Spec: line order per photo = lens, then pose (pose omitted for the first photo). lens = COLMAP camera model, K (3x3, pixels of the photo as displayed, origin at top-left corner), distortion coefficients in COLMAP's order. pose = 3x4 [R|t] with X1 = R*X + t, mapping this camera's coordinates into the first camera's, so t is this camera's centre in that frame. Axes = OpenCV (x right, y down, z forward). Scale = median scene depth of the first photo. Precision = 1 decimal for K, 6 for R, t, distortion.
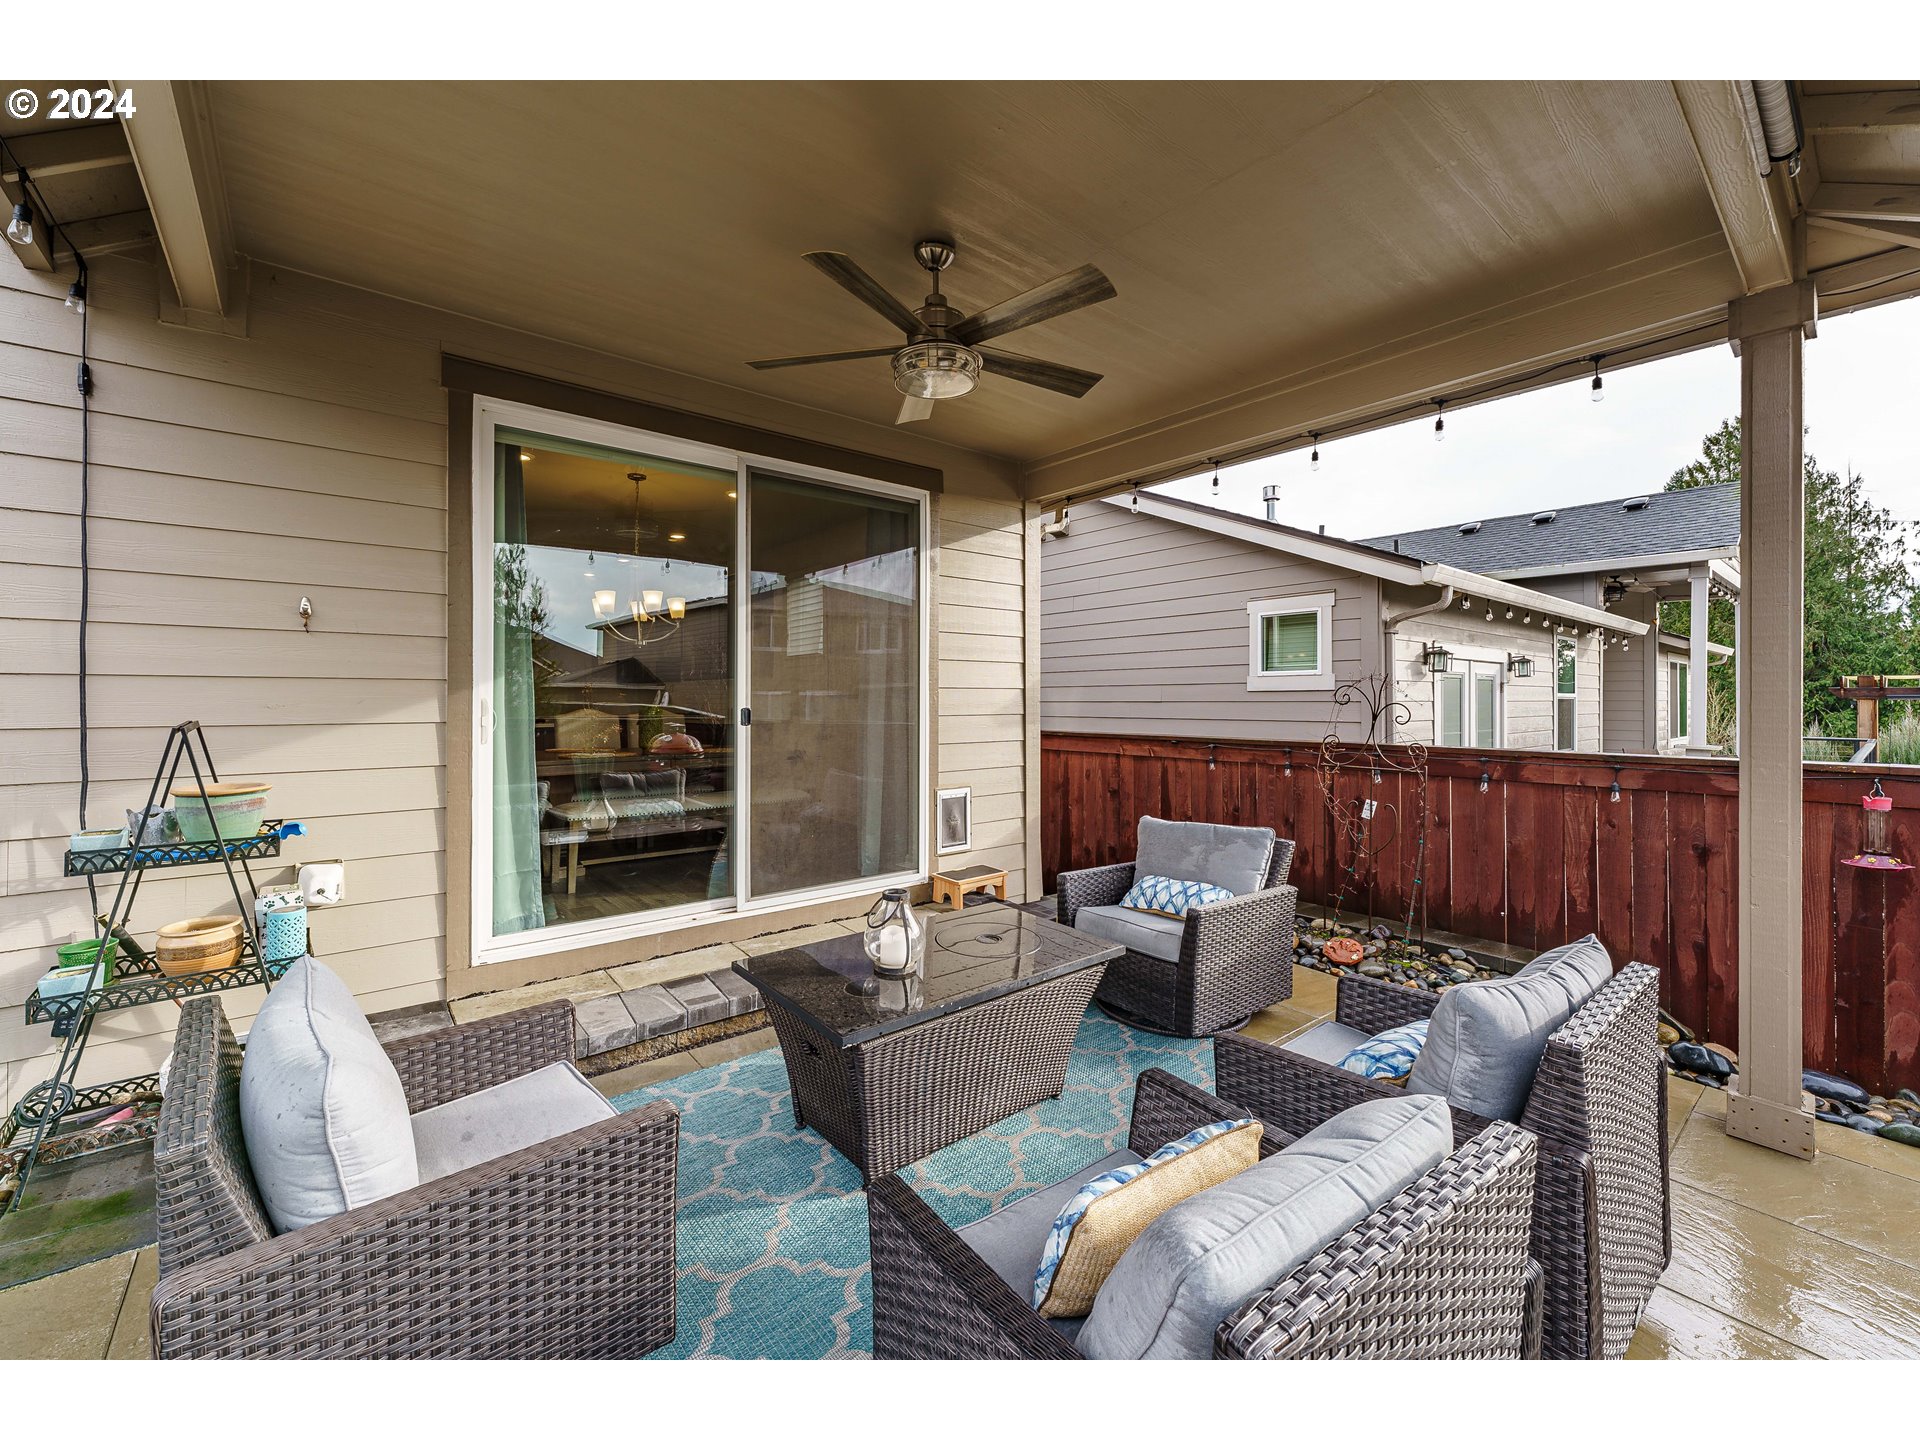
lens RADIAL K [[775.7, 0, 954.4], [0, 775.7, 700.5], [0, 0, 1]] dist [-0.001803, 0.000944]
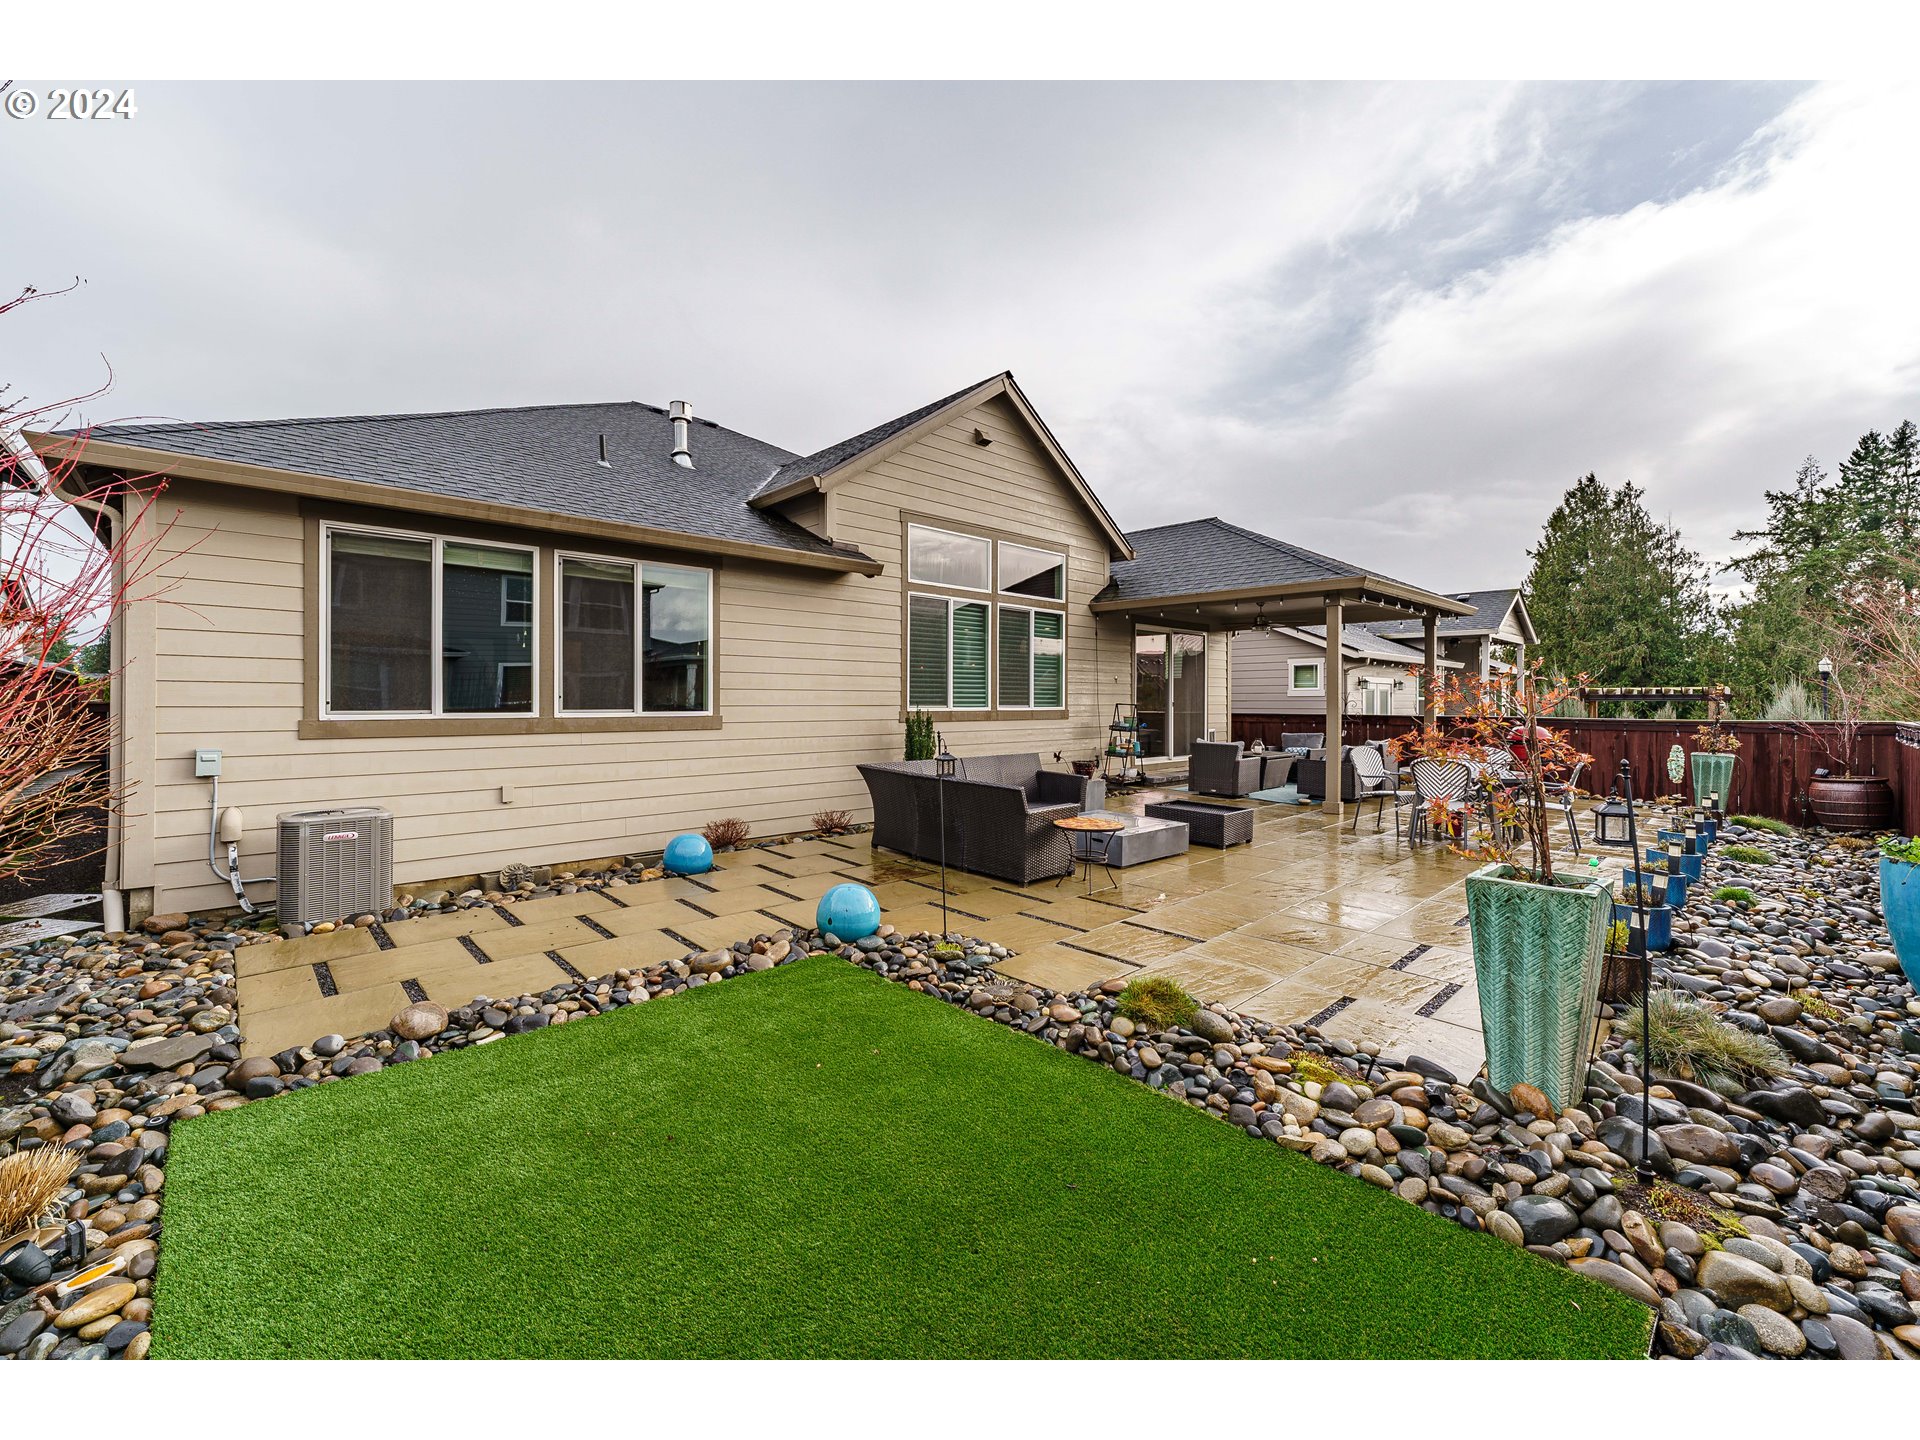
lens RADIAL K [[775.7, 0, 954.4], [0, 775.7, 700.5], [0, 0, 1]] dist [-0.001803, 0.000944]
pose [[0.997526, 0.000376, 0.070303, -0.828600], [-0.000256, 0.999998, -0.001724, 0.005091], [-0.070304, 0.001702, 0.997524, -1.333773]]
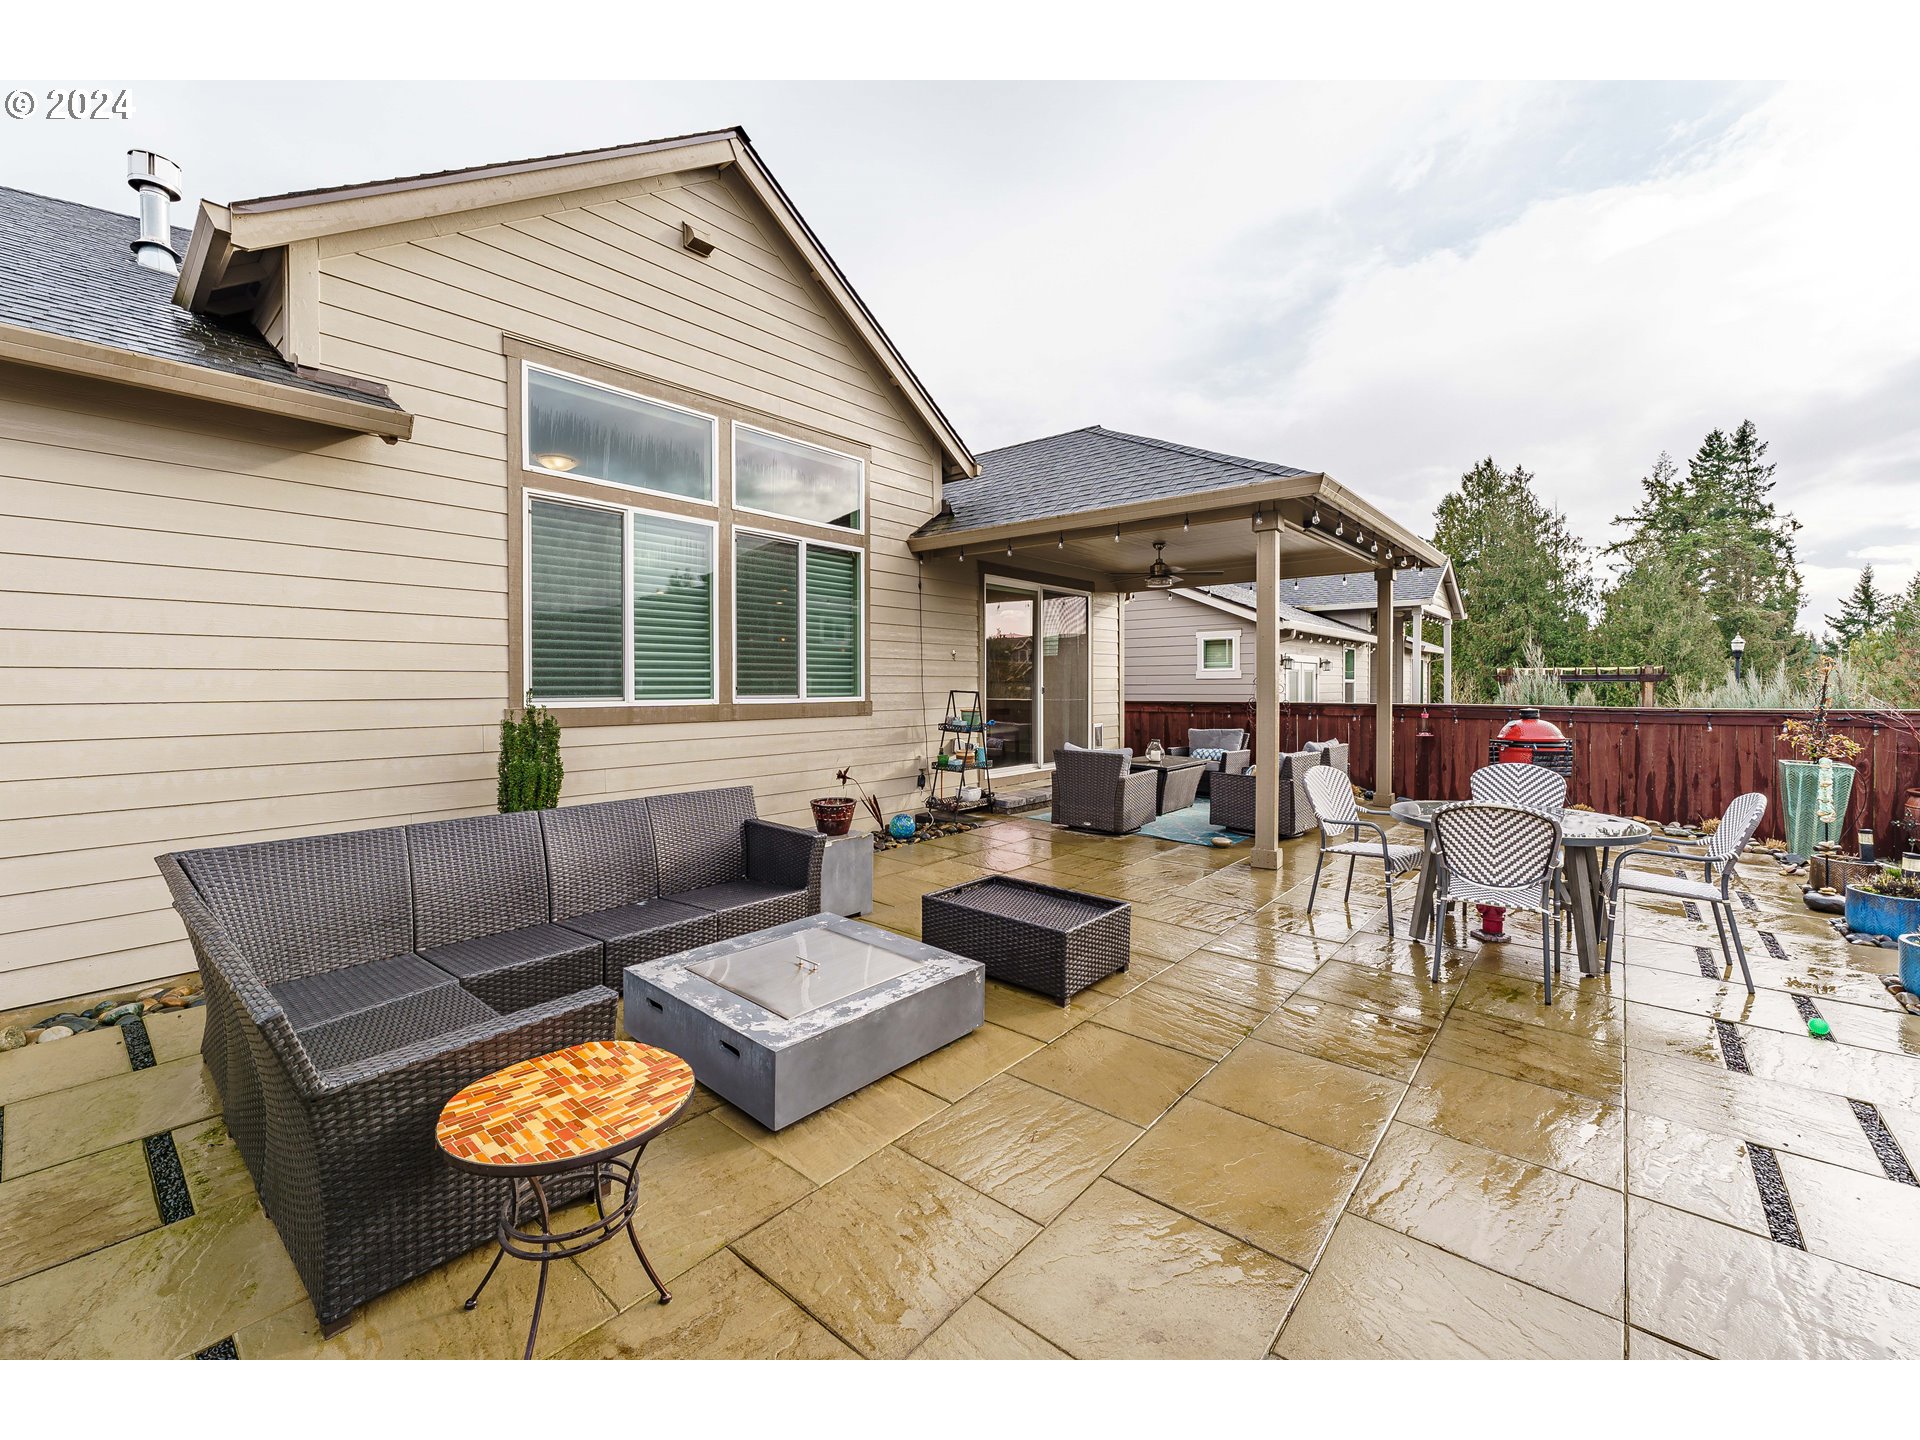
lens RADIAL K [[776.9, 0, 964.8], [0, 776.9, 693.4], [0, 0, 1]] dist [-0.000119, -0.000286]
pose [[0.982517, -0.006881, 0.186044, -0.542466], [0.005088, 0.999936, 0.010110, 0.001504], [-0.186101, -0.008987, 0.982489, -0.777125]]
